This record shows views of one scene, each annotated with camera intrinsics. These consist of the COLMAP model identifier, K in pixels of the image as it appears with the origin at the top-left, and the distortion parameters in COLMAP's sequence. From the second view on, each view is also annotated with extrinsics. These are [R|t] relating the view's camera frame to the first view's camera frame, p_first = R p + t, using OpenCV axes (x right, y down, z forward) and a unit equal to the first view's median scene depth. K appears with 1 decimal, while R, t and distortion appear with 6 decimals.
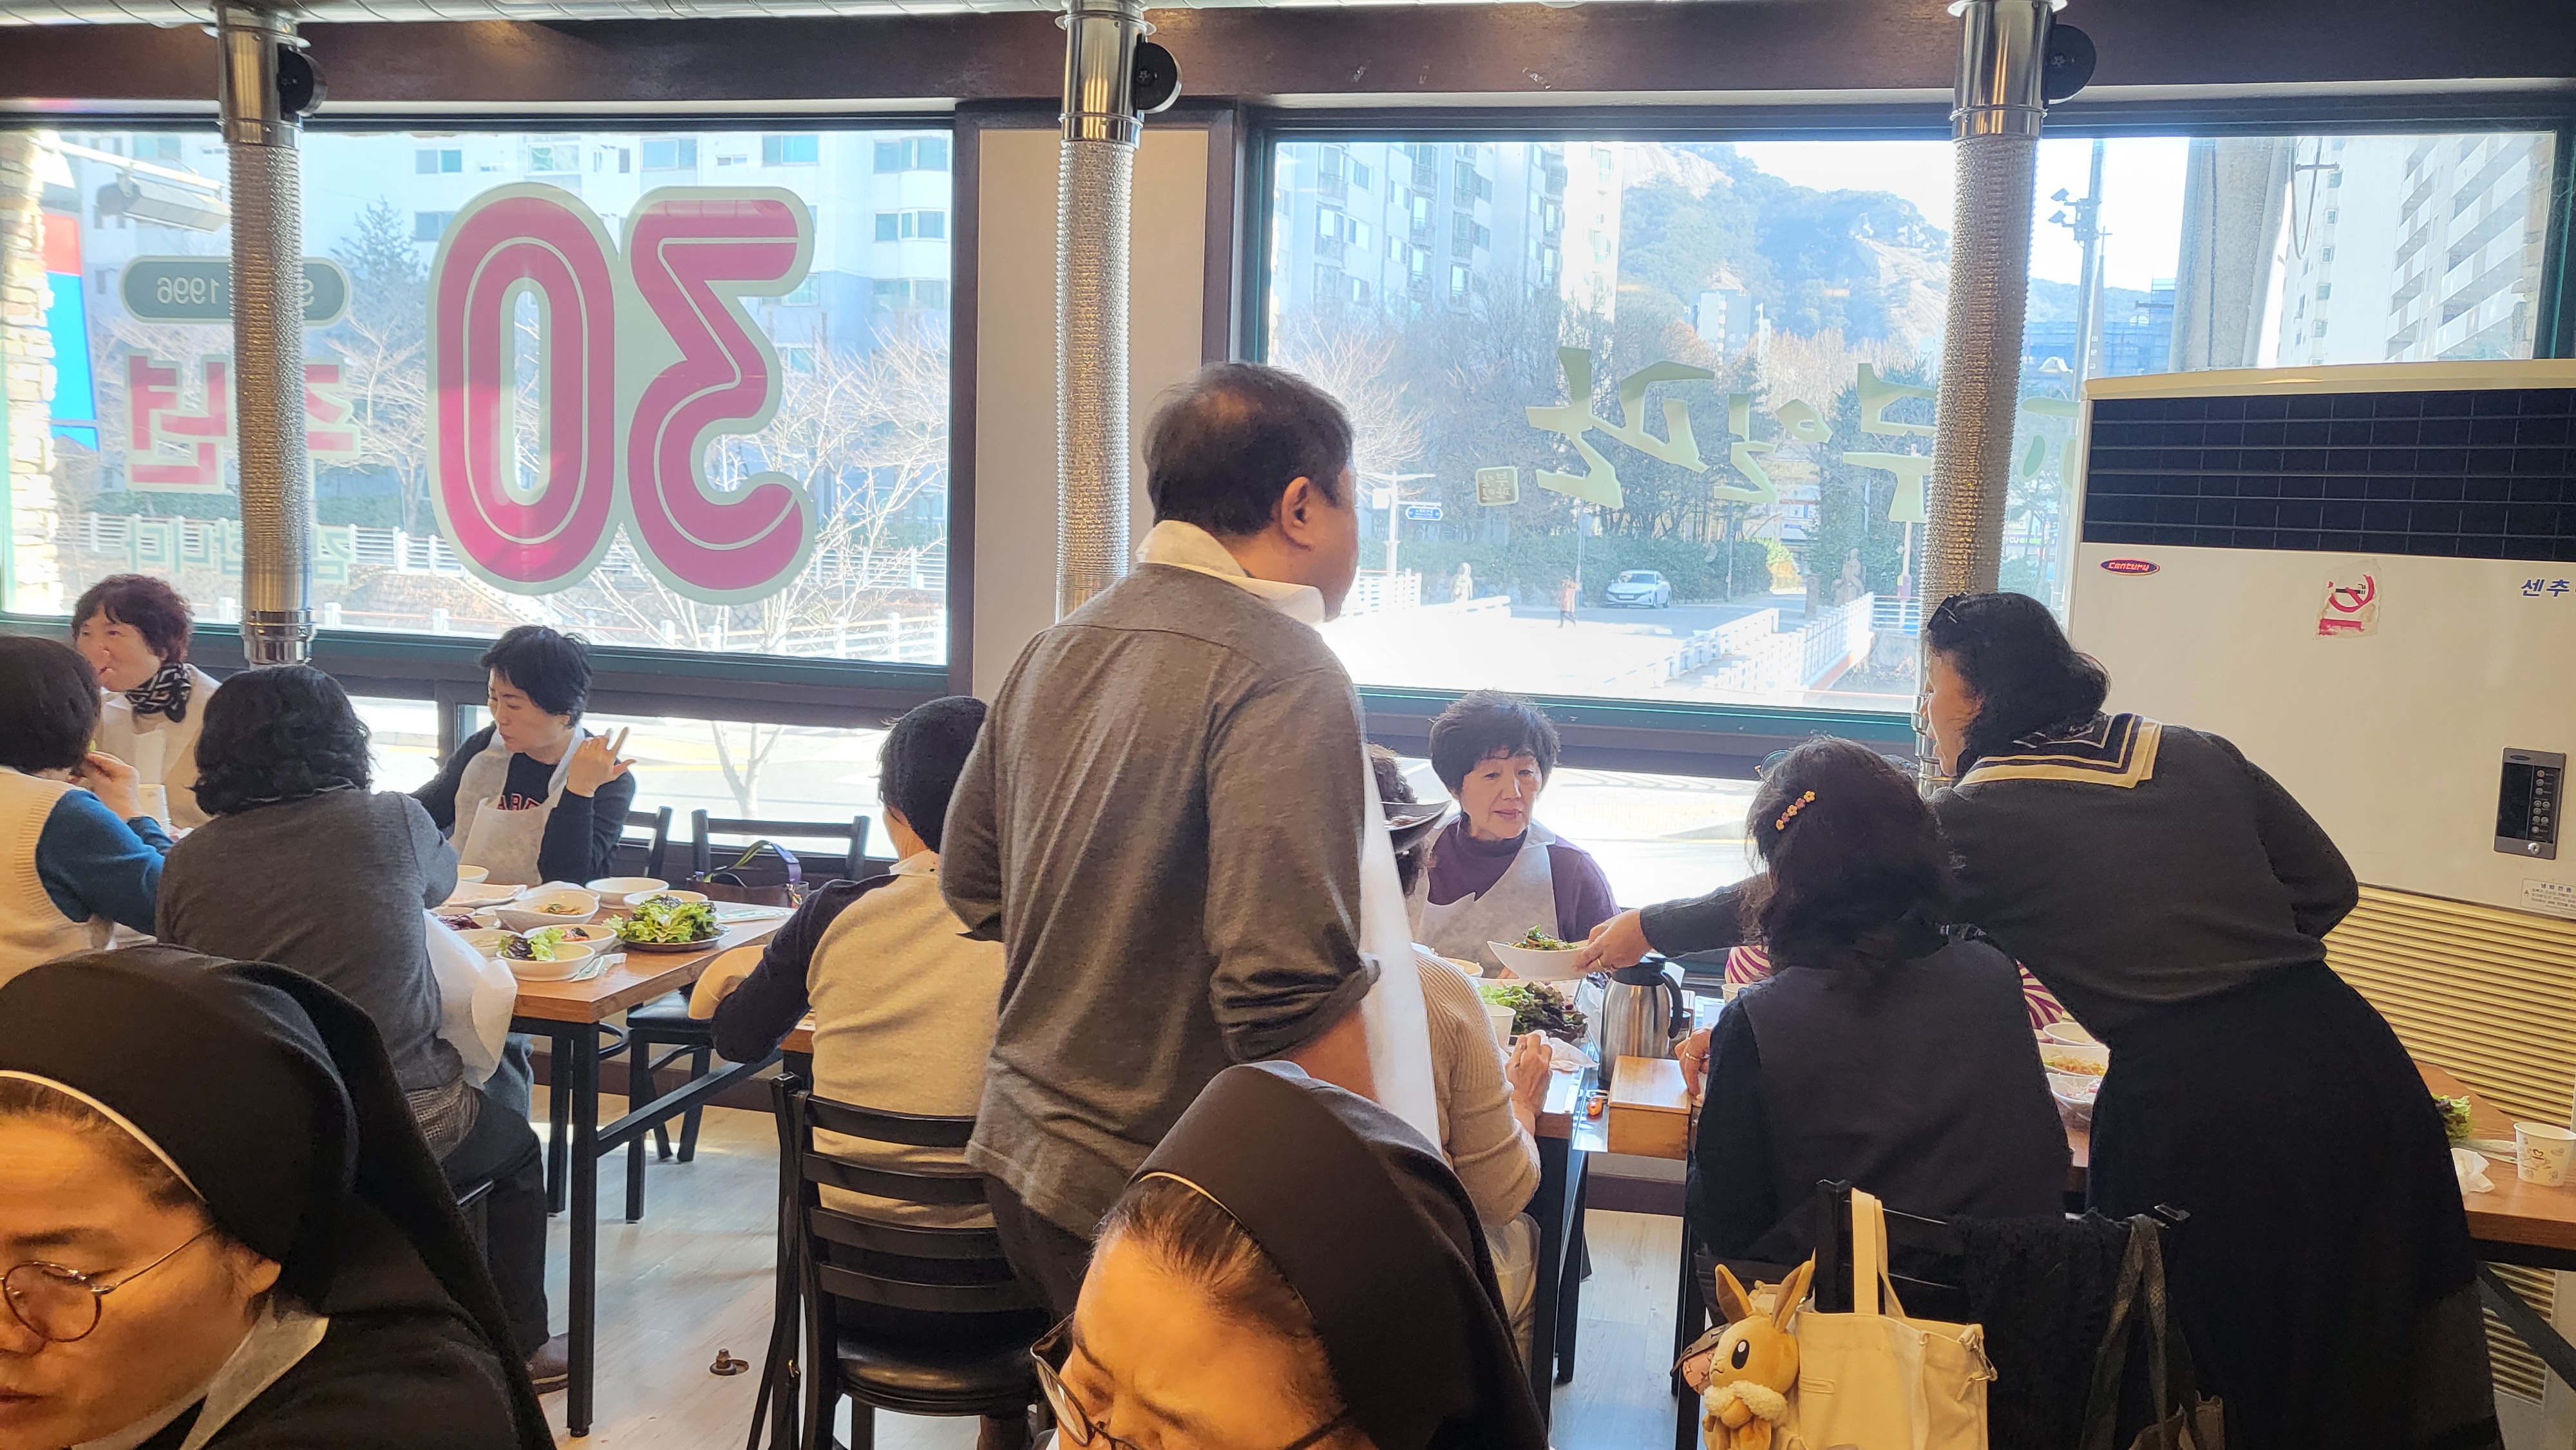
lens RADIAL K [[2016.6, 0, 1288.0], [0, 2016.6, 725.0], [0, 0, 1]] dist [0.017251, 0.007500]
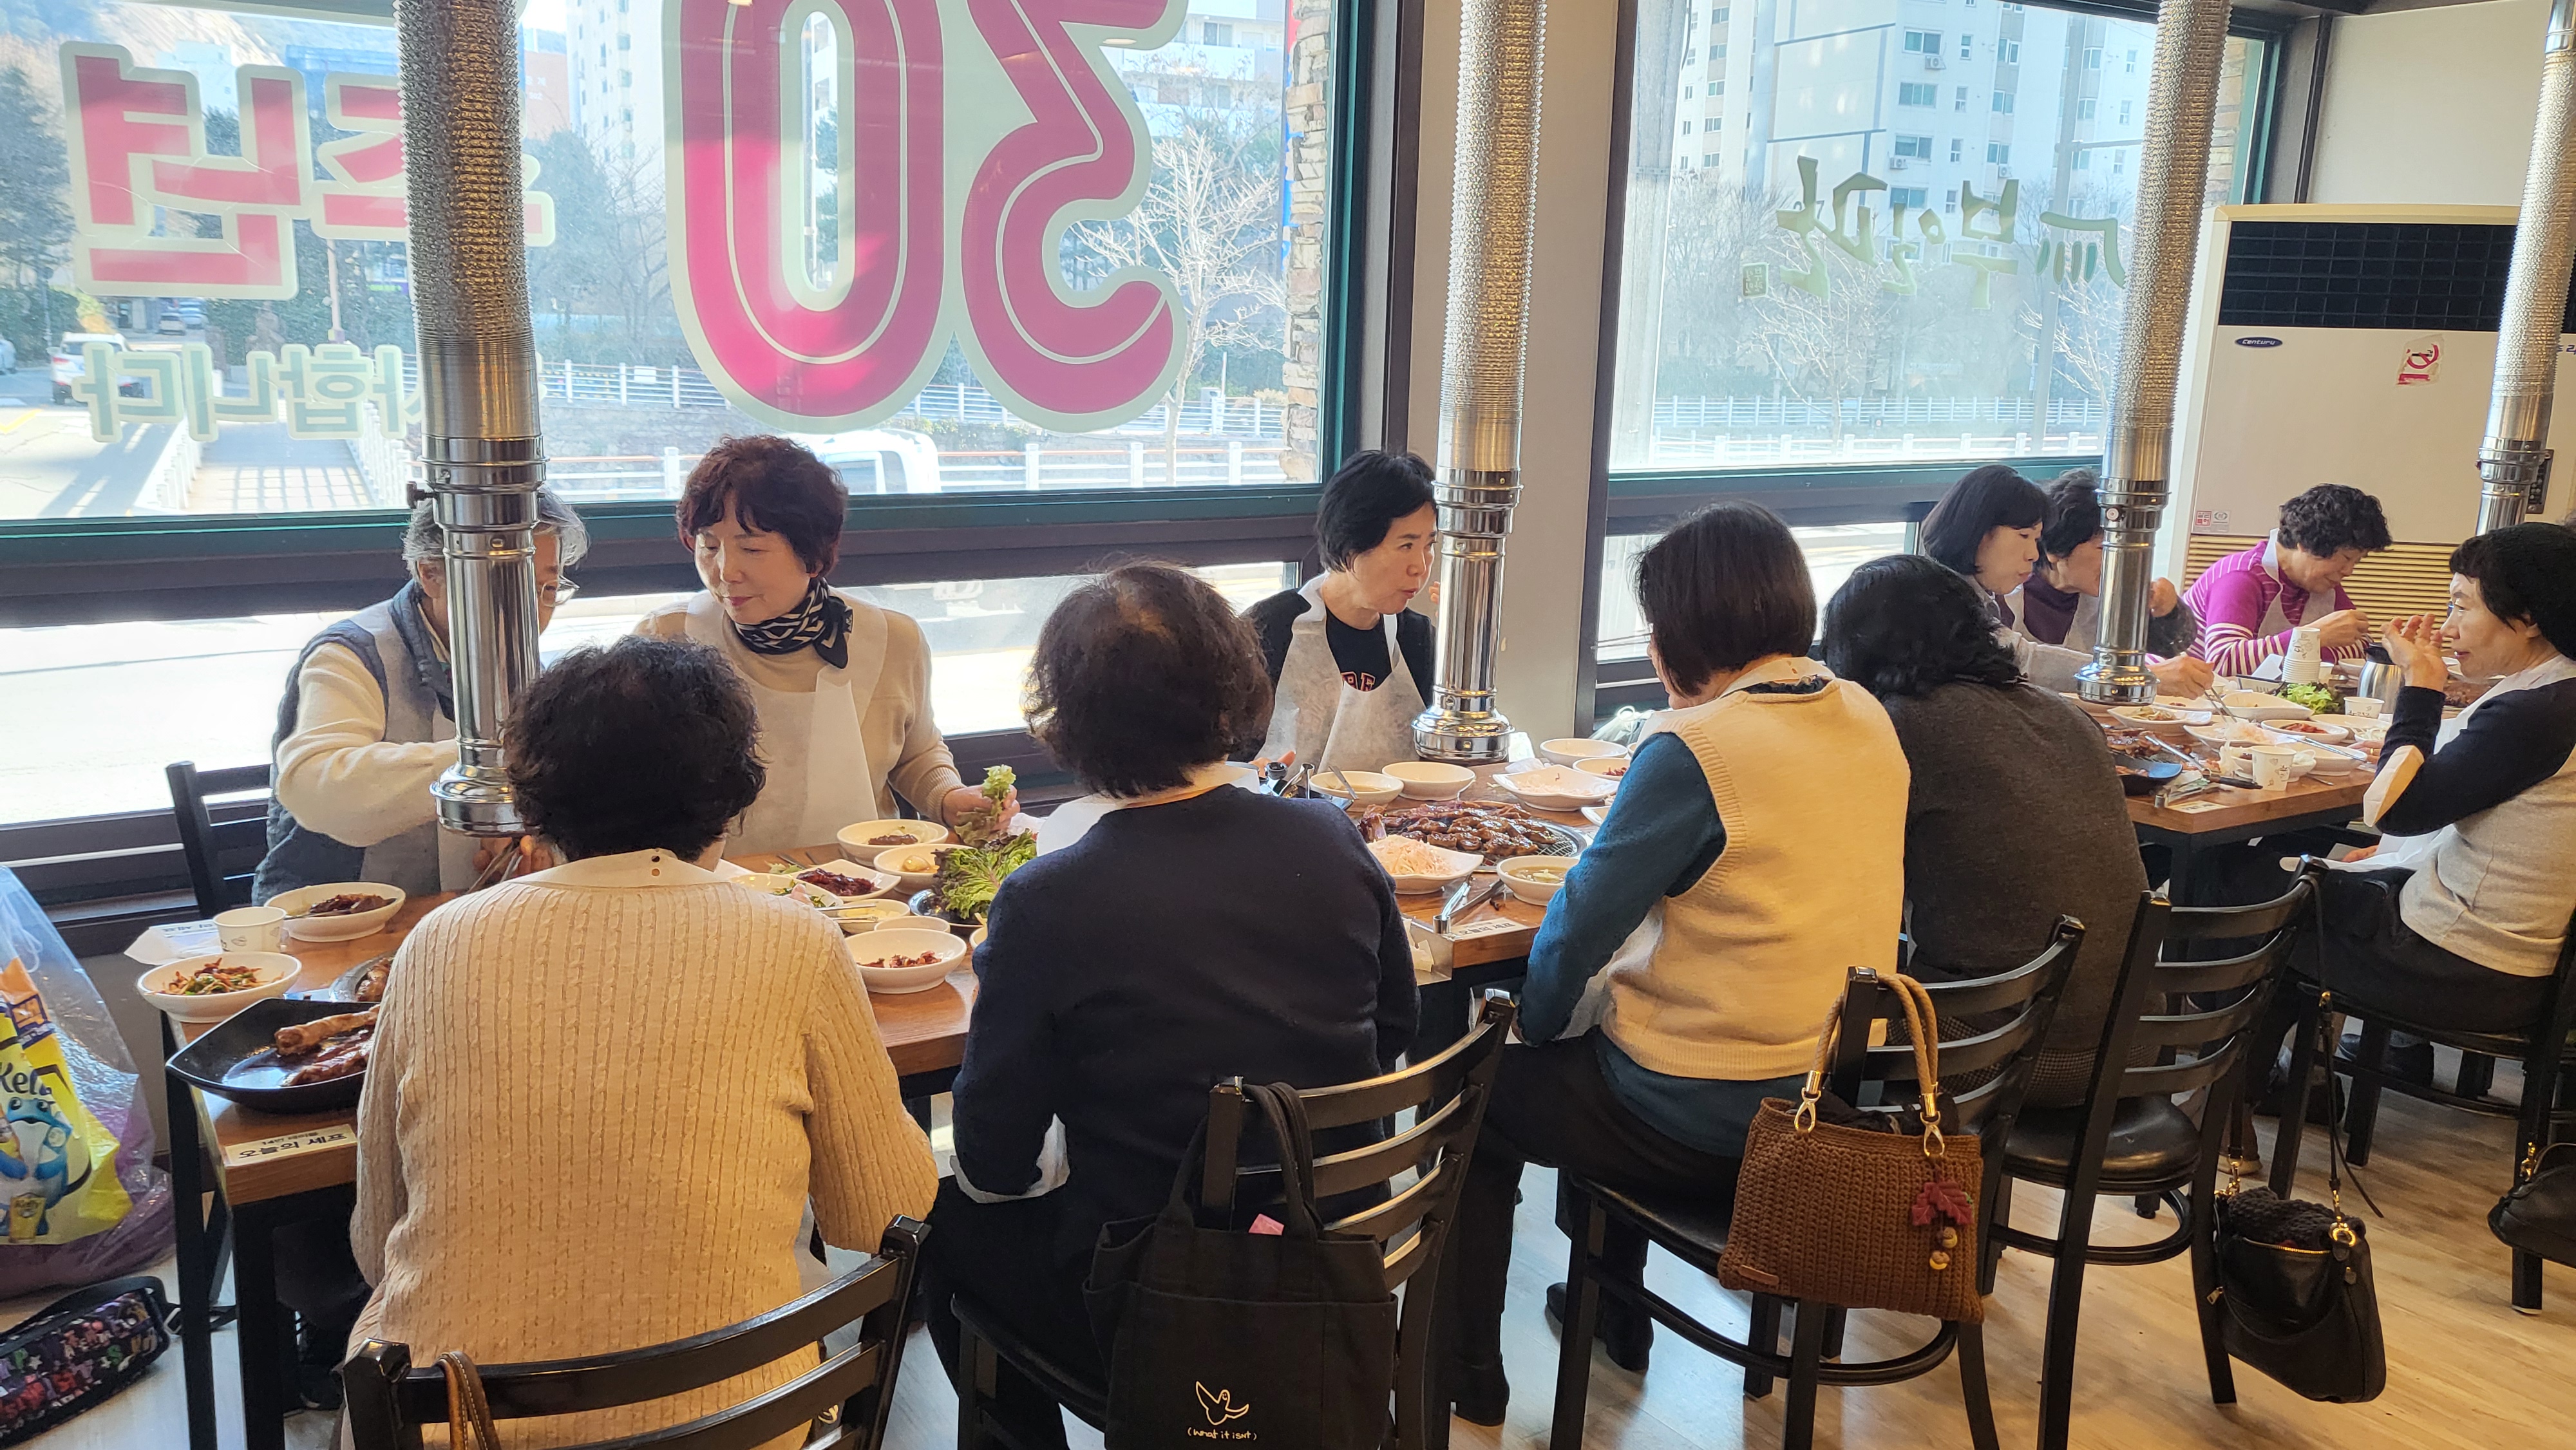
lens RADIAL K [[2016.6, 0, 1288.0], [0, 2016.6, 725.0], [0, 0, 1]] dist [0.017251, 0.007500]
pose [[0.685516, -0.163574, 0.709444, -0.814077], [0.075171, 0.985129, 0.154502, -0.061922], [-0.724166, -0.052584, 0.687618, 0.366541]]
